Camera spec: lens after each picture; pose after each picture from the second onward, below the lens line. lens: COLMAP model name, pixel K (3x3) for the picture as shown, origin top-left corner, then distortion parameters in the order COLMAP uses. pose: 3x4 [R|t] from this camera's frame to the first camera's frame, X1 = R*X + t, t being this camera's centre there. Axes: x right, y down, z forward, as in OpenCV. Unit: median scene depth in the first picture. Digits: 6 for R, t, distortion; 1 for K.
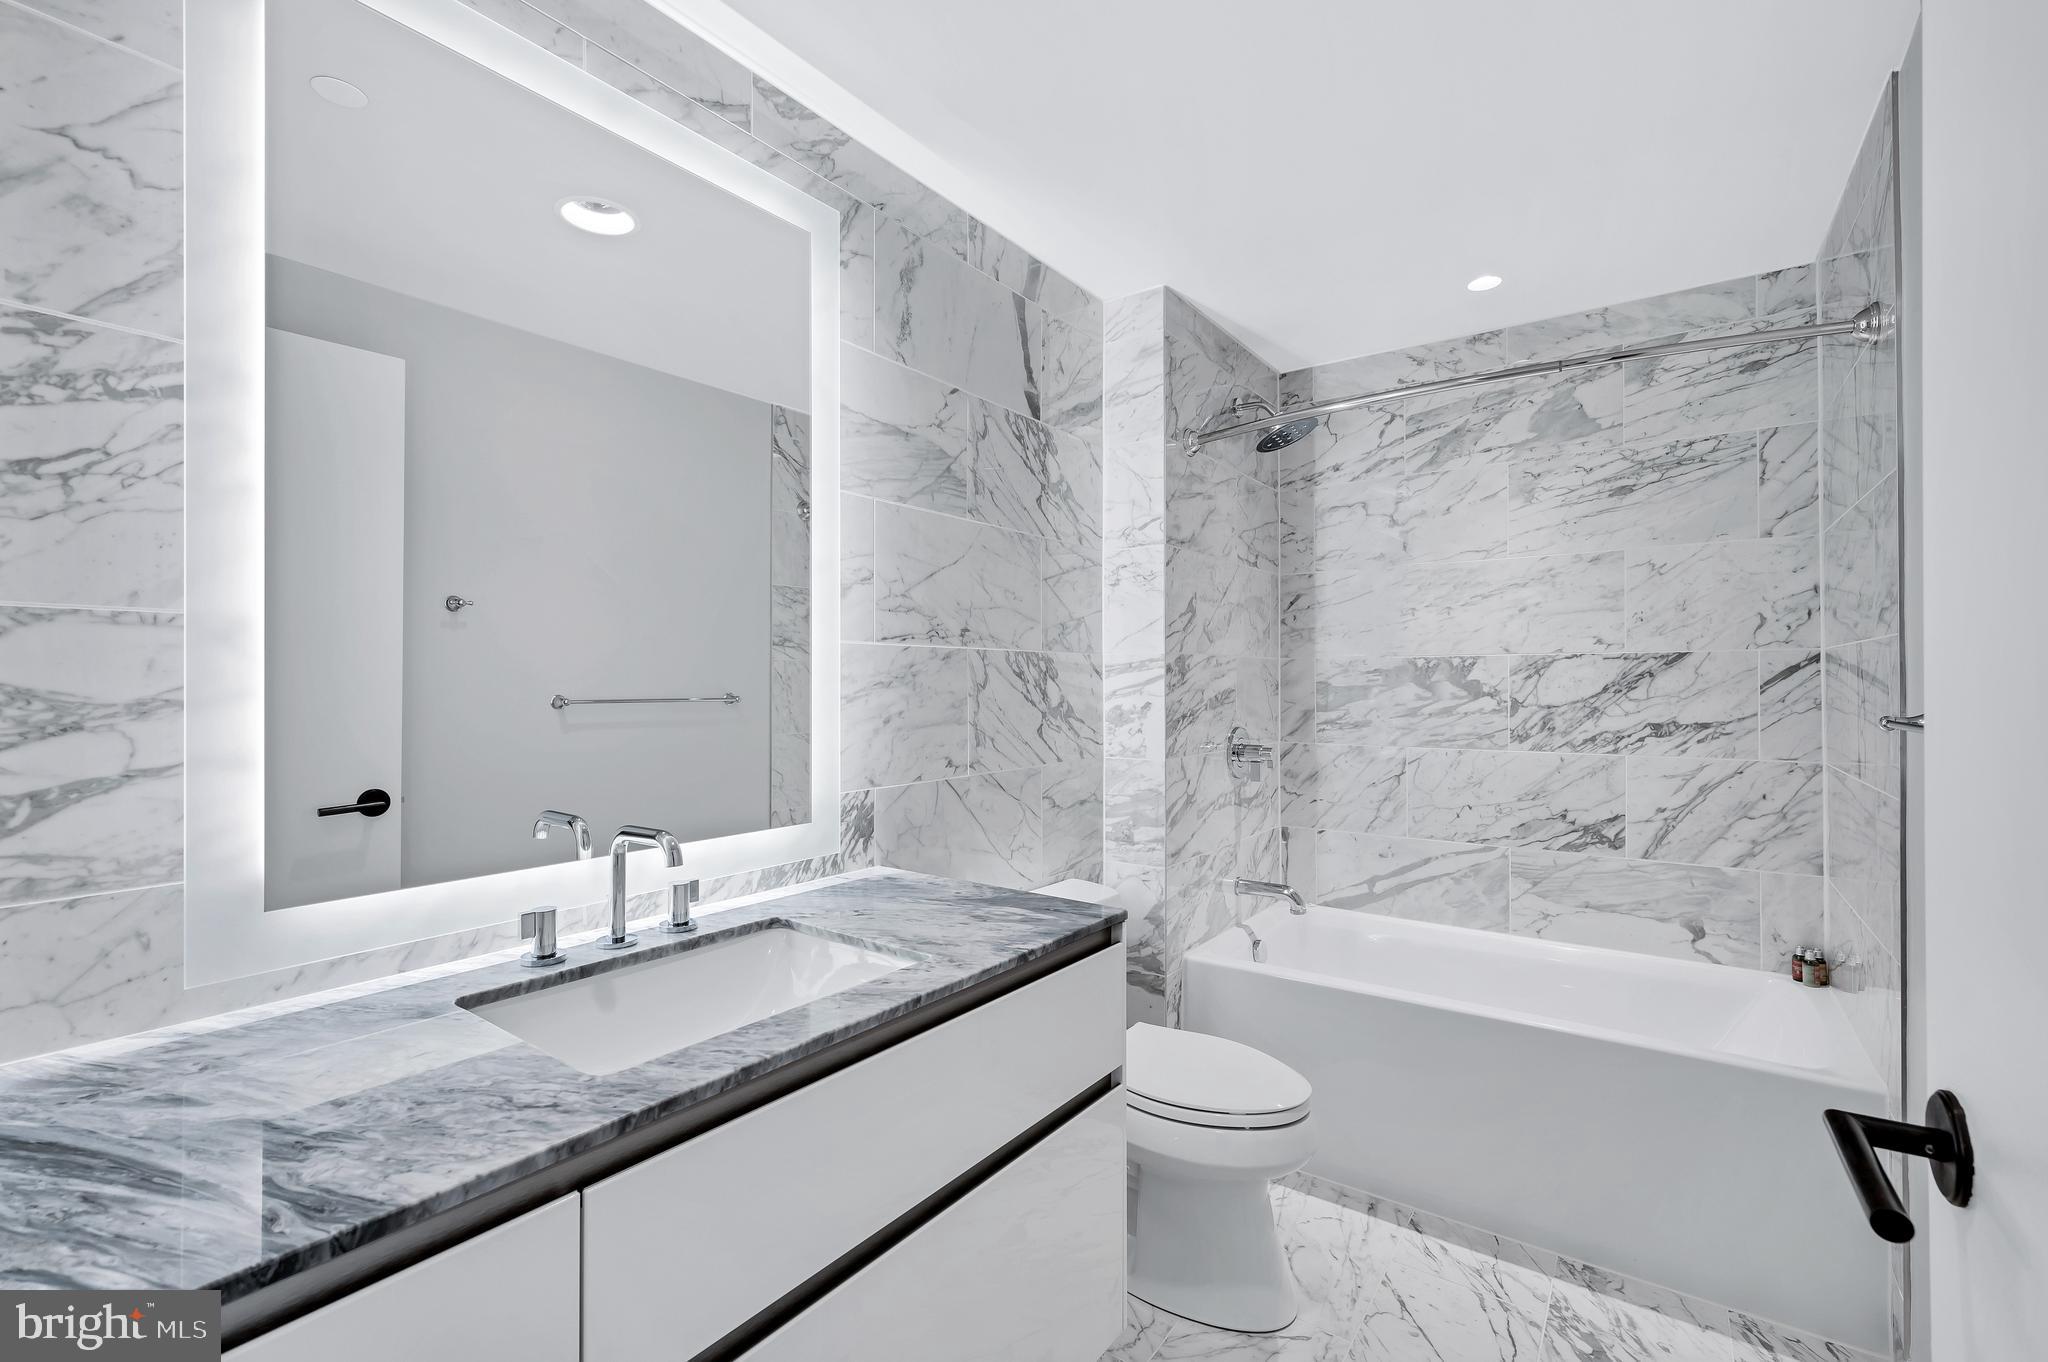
lens RADIAL K [[907.2, 0, 1017.1], [0, 907.2, 678.1], [0, 0, 1]] dist [0.001516, -0.001481]
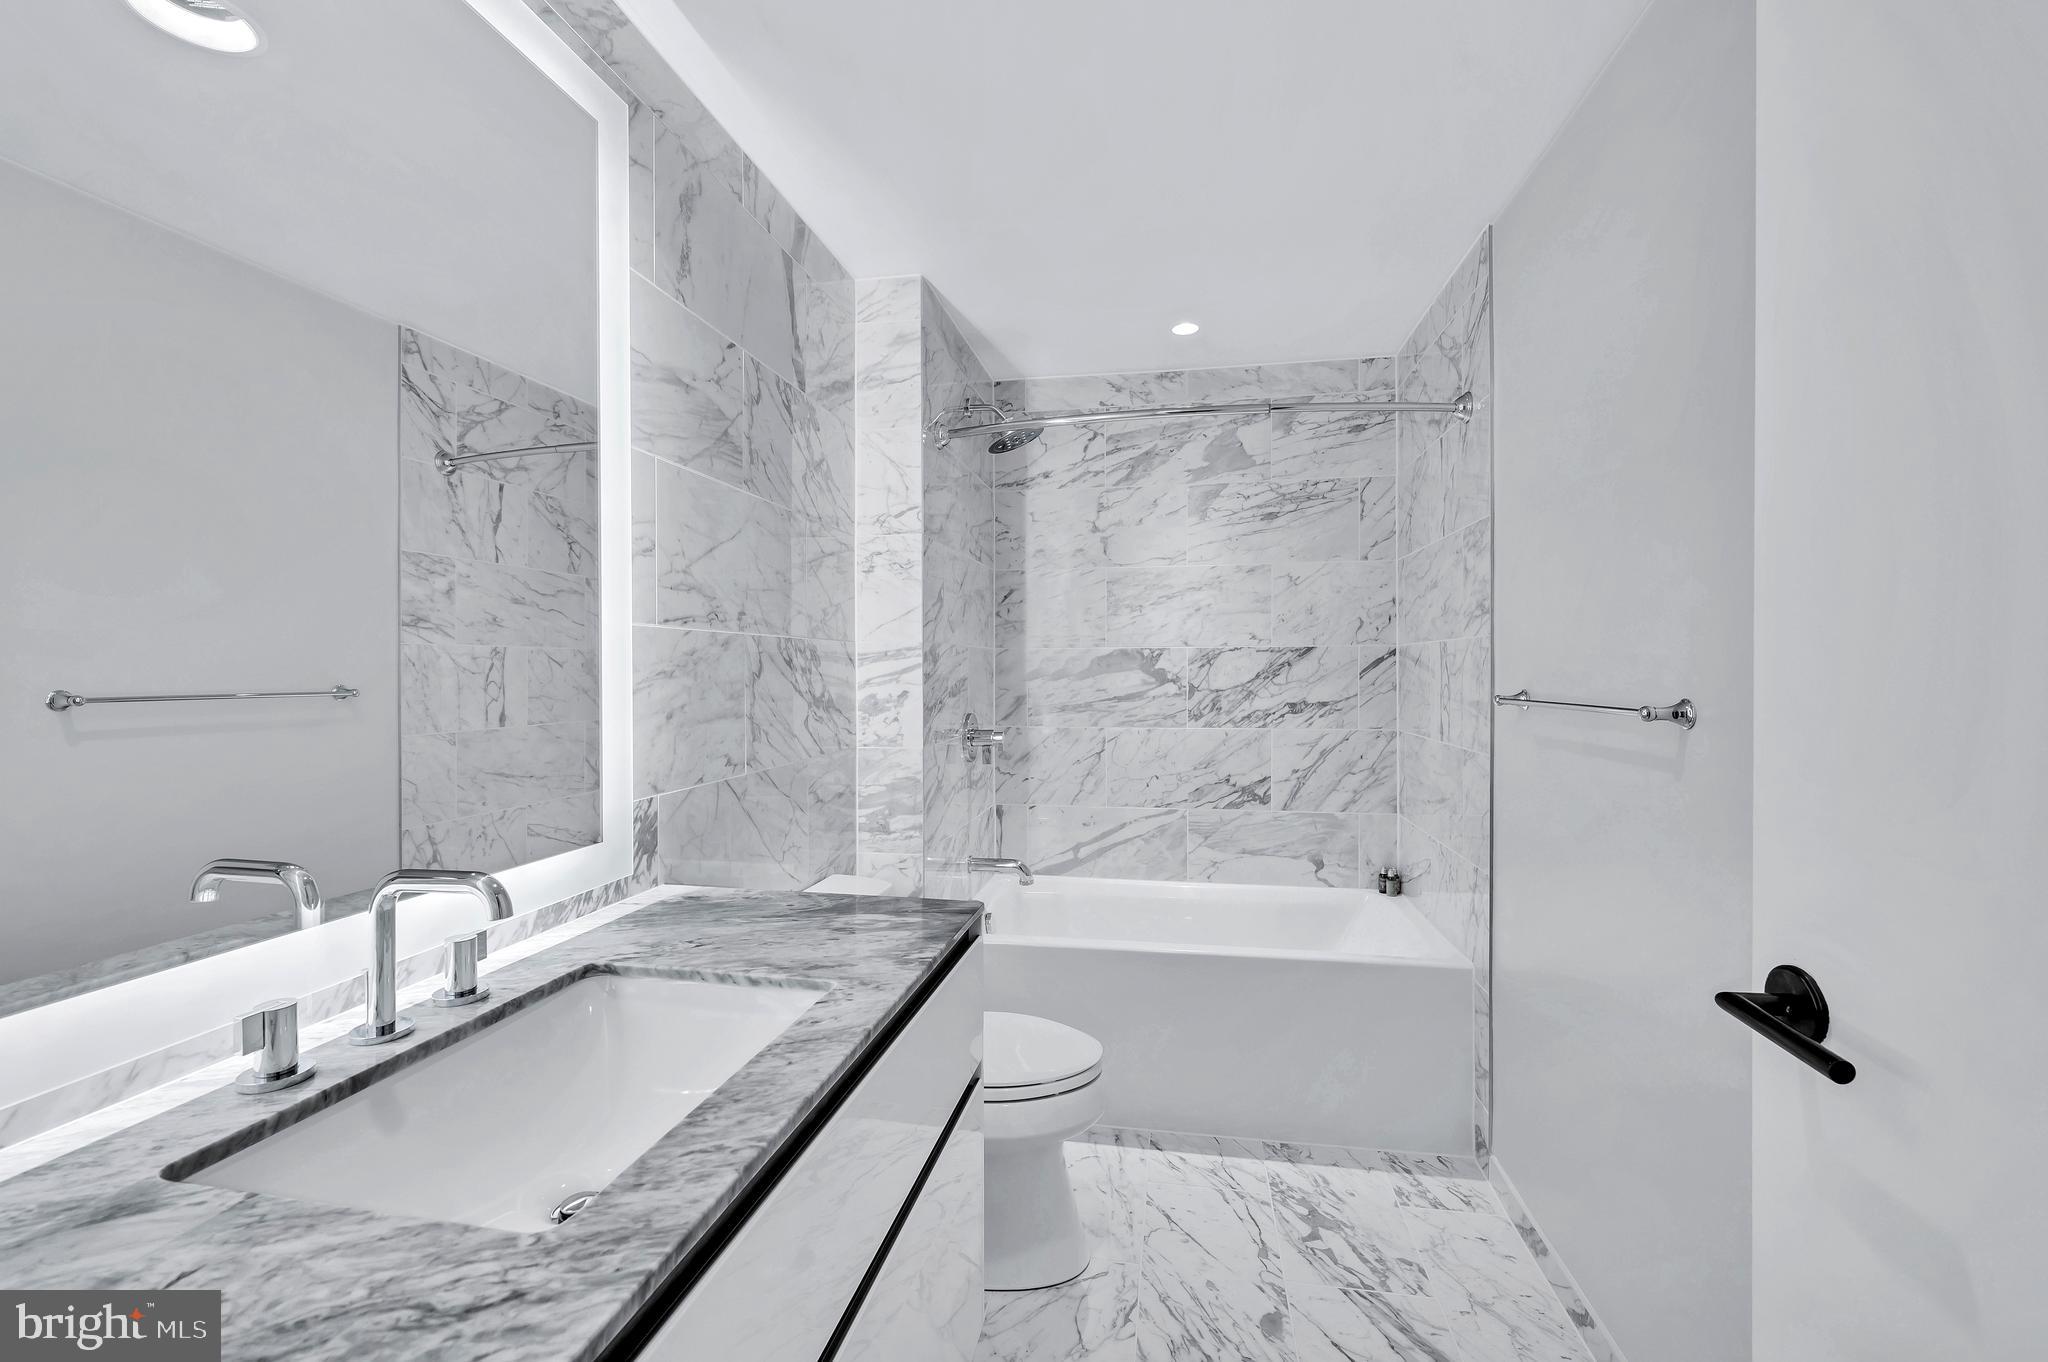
lens RADIAL K [[861.1, 0, 1032.2], [0, 861.1, 677.3], [0, 0, 1]] dist [-0.001569, -0.000373]
pose [[0.895918, -0.004761, 0.444194, -0.170884], [-0.000831, 0.999923, 0.012393, -0.000159], [-0.444219, -0.011472, 0.895845, 0.098029]]
